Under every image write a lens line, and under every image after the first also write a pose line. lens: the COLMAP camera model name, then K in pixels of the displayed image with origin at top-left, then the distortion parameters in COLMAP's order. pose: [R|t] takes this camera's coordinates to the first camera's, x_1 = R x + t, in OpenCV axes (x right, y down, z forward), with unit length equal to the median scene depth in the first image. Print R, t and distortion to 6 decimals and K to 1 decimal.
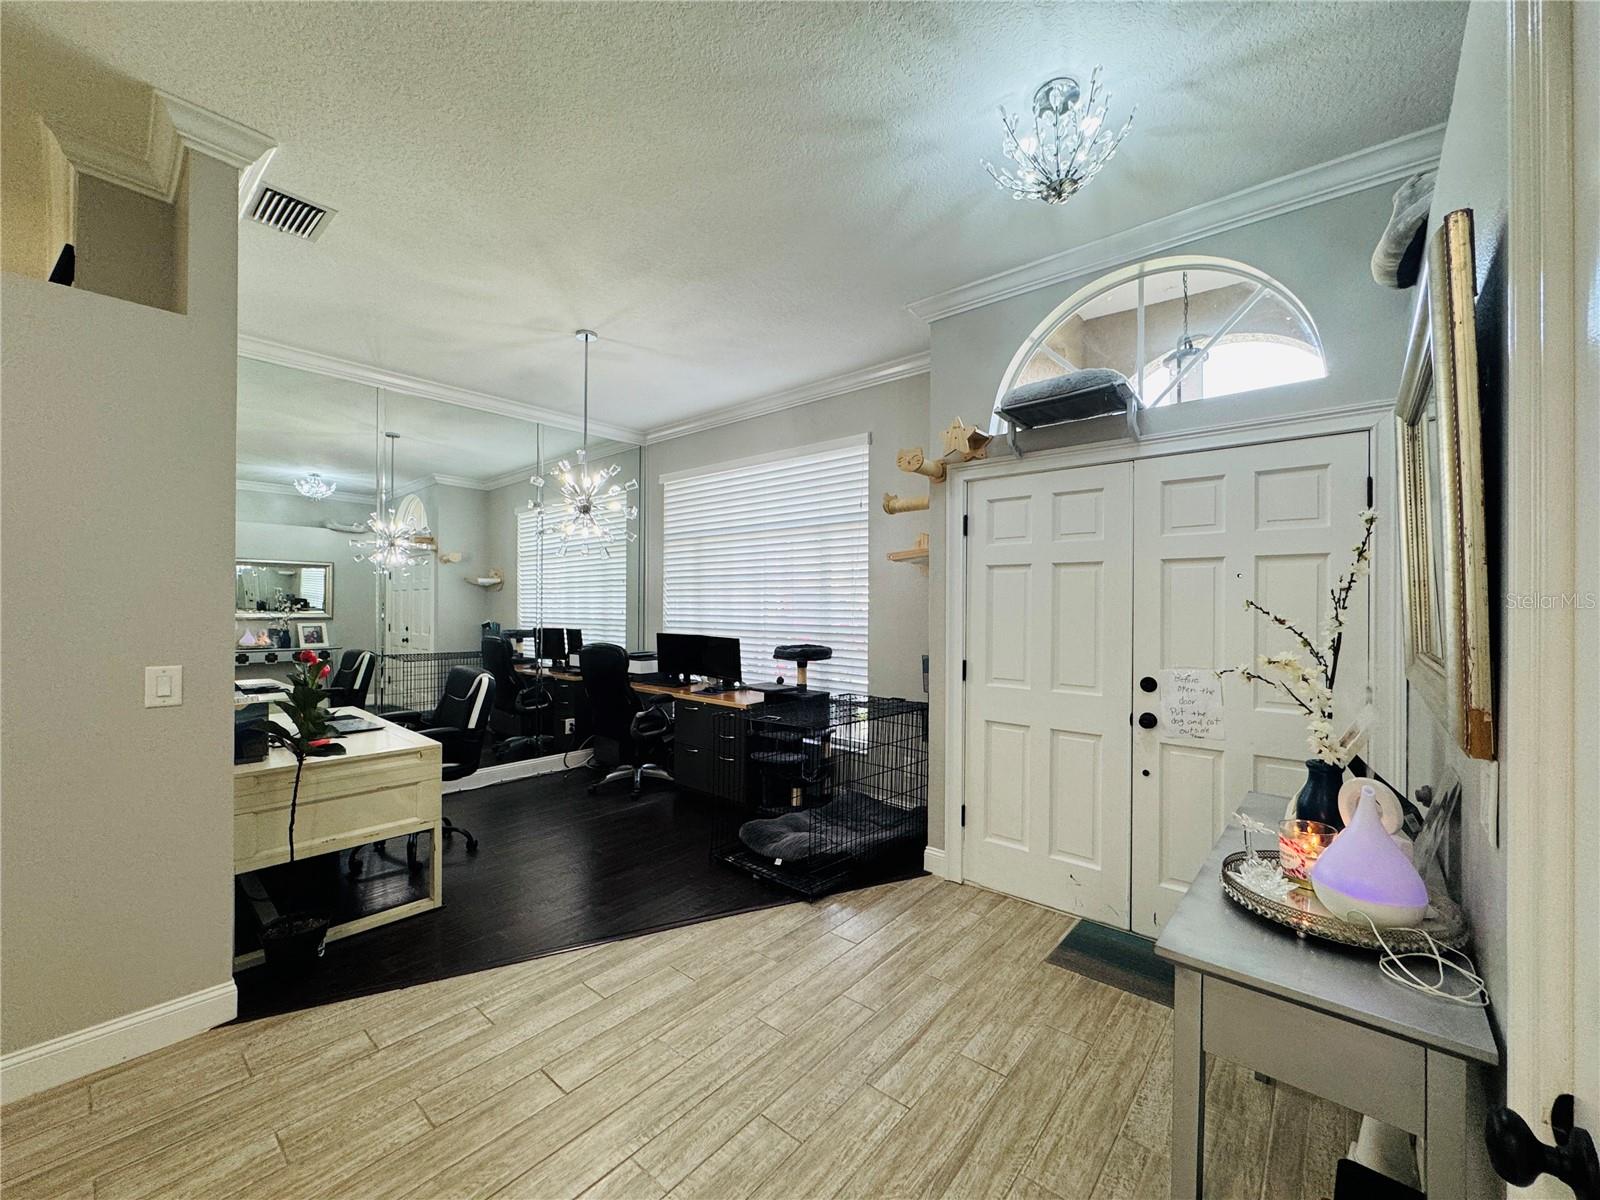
lens RADIAL K [[638.4, 0, 802.5], [0, 638.4, 604.3], [0, 0, 1]] dist [-0.003706, 0.000036]
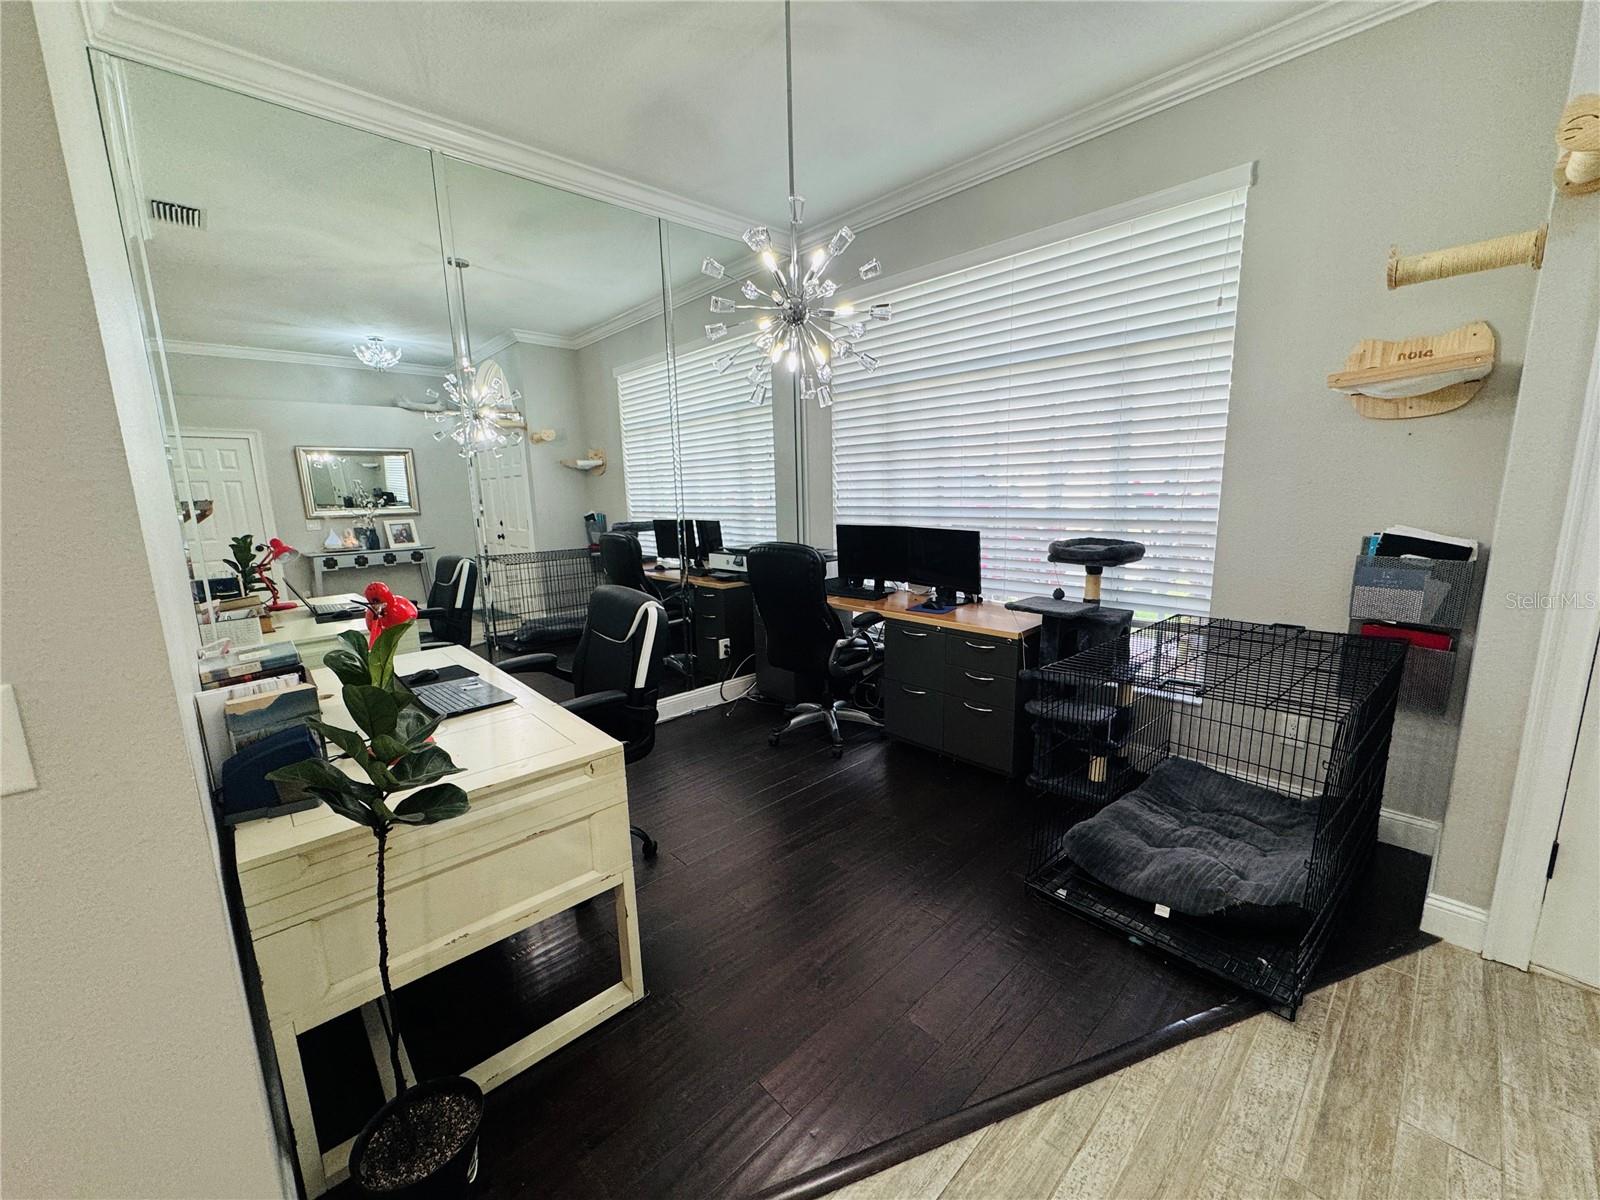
lens RADIAL K [[638.4, 0, 803.0], [0, 638.4, 604.4], [0, 0, 1]] dist [-0.003706, 0.000036]
pose [[0.994280, -0.011083, -0.106224, -0.197638], [0.030480, 0.982683, 0.182768, 0.000792], [0.102359, -0.184960, 0.977401, 0.280118]]
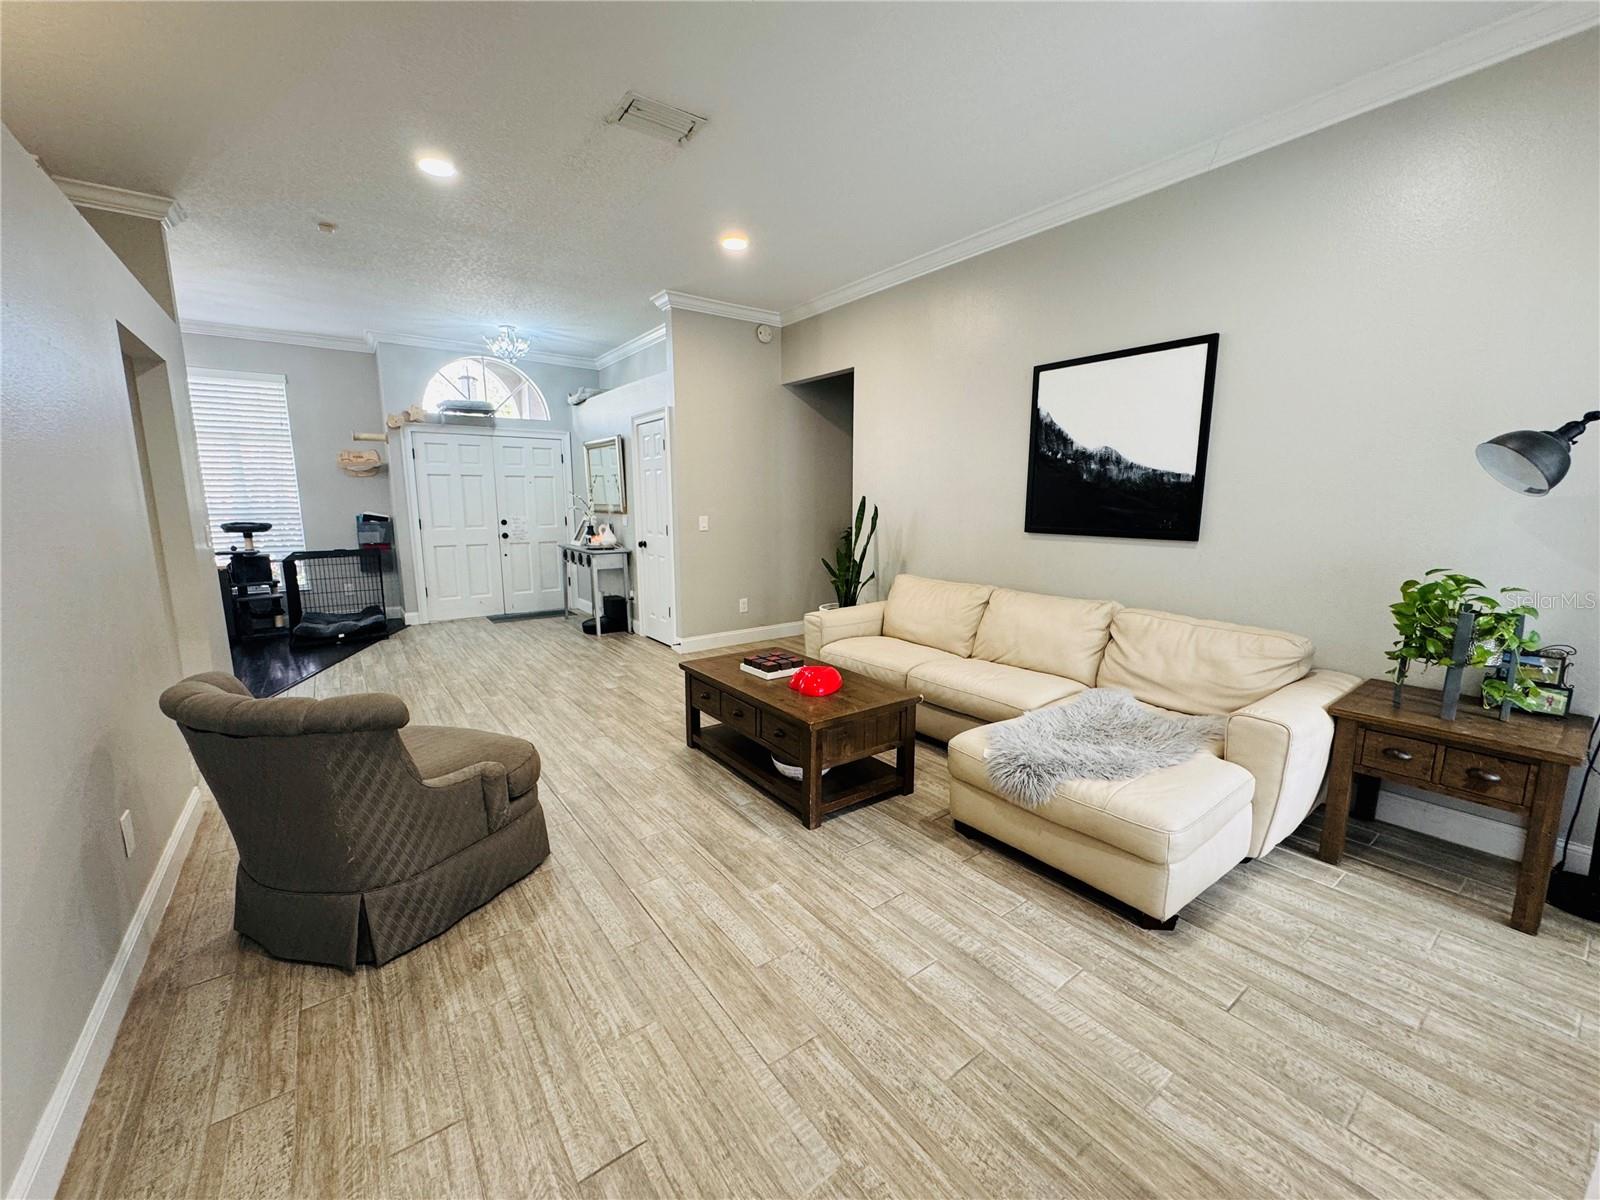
lens RADIAL K [[638.4, 0, 803.7], [0, 638.4, 600.2], [0, 0, 1]] dist [-0.003706, 0.000036]
pose [[0.218876, -0.160139, 0.962522, -0.957553], [-0.001556, 0.986382, 0.164462, 0.002009], [-0.975751, -0.037494, 0.215646, -0.437077]]
